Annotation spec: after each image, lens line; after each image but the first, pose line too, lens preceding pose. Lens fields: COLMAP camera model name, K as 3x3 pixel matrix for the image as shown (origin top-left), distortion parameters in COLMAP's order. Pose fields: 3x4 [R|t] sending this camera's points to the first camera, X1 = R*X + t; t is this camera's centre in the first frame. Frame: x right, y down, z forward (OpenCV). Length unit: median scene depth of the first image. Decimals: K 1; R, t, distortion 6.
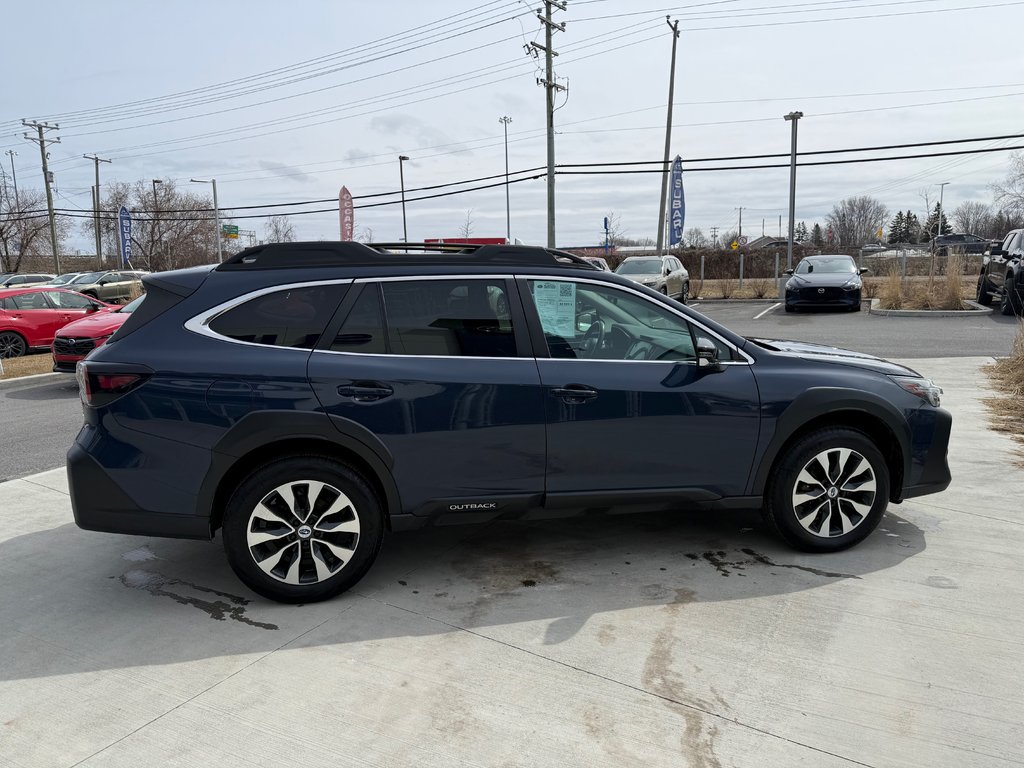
lens RADIAL K [[697.0, 0, 509.0], [0, 697.0, 396.0], [0, 0, 1]] dist [0.067605, -0.094761]
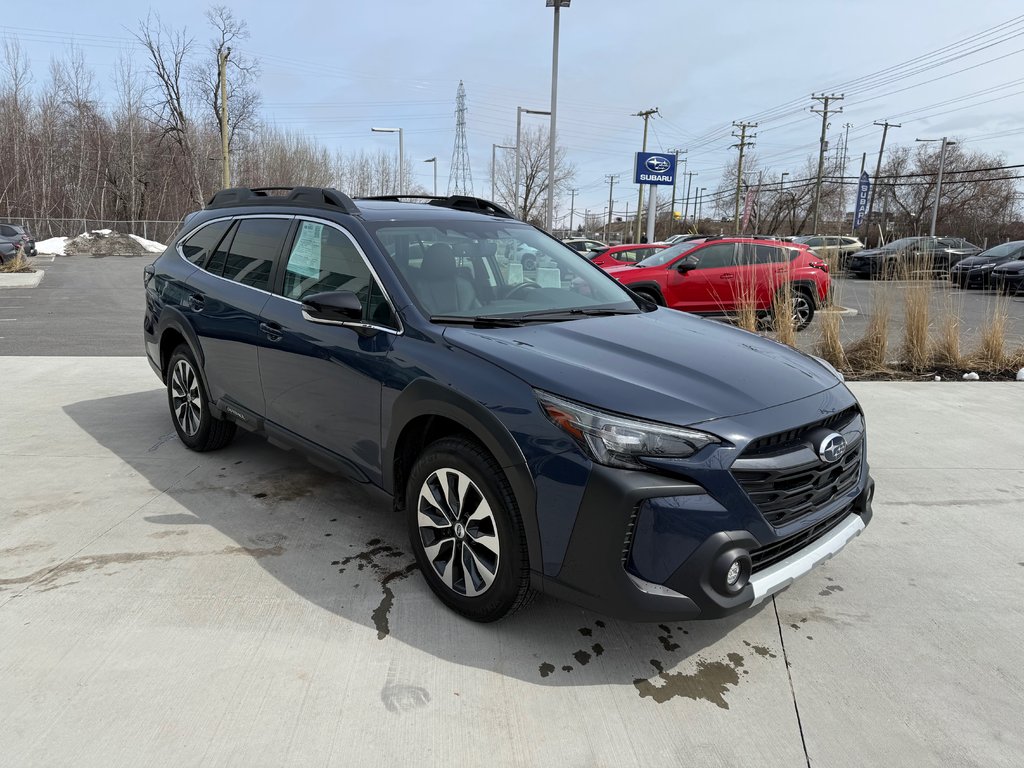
lens RADIAL K [[711.1, 0, 512.0], [0, 711.1, 384.0], [0, 0, 1]] dist [-0.000177, -0.002559]
pose [[0.535019, 0.197778, -0.821364, 1.178087], [-0.175493, 0.977023, 0.120947, -0.115461], [0.826412, 0.079435, 0.557435, 0.713203]]
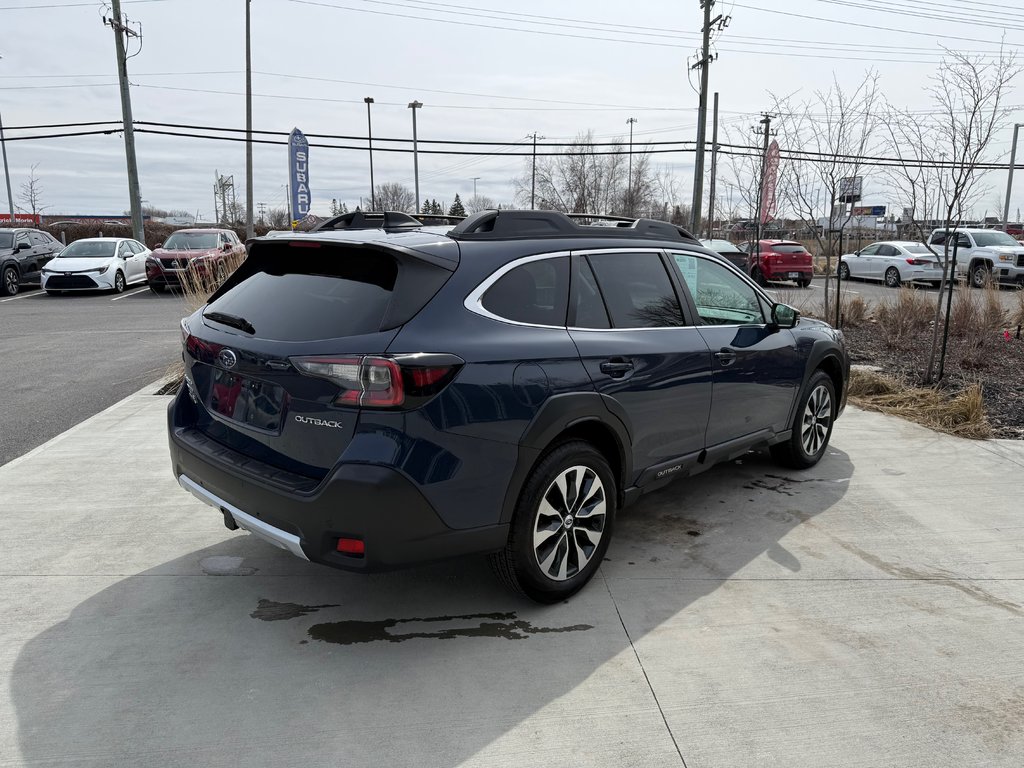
lens RADIAL K [[702.1, 0, 512.0], [0, 702.1, 384.0], [0, 0, 1]] dist [0.052576, -0.066582]
pose [[0.821206, -0.088732, 0.563690, -0.831629], [0.081379, 0.995950, 0.038219, -0.030240], [-0.564799, 0.014487, 0.825101, 0.259334]]
